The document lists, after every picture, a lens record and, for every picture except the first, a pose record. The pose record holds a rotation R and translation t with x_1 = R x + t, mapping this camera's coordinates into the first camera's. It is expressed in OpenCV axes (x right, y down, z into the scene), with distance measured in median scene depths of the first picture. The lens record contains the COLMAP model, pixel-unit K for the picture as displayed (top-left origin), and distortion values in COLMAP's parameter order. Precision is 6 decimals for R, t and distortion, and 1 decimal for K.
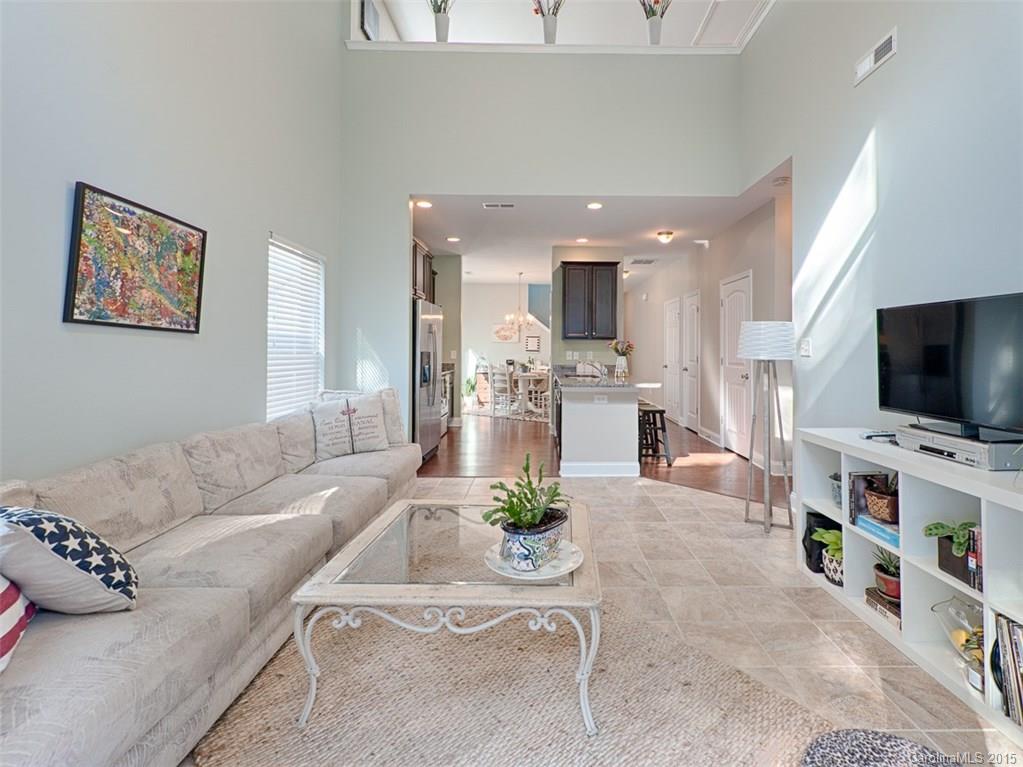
lens RADIAL K [[483.0, 0, 551.9], [0, 483.0, 336.5], [0, 0, 1]] dist [0.026380, 0.000190]
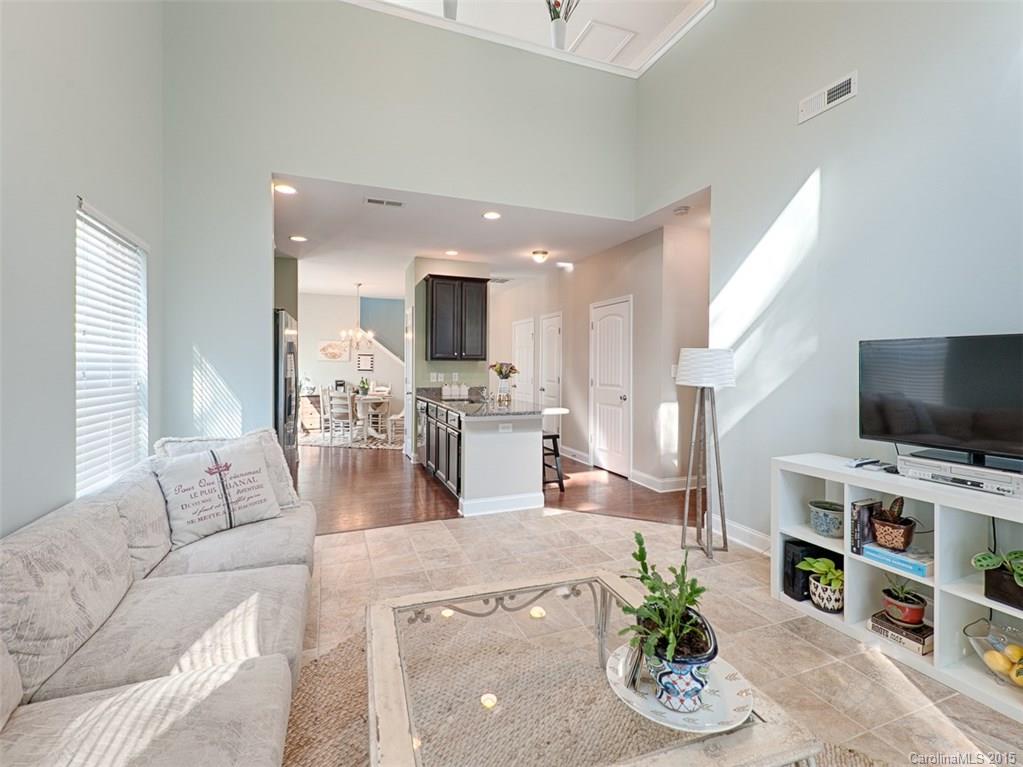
lens RADIAL K [[467.2, 0, 509.5], [0, 467.2, 364.2], [0, 0, 1]] dist [0.020694, -0.001089]
pose [[0.939185, -0.000577, 0.343410, -0.212702], [-0.008341, 0.999665, 0.024491, -0.014096], [-0.343309, -0.025866, 0.938866, 0.181006]]
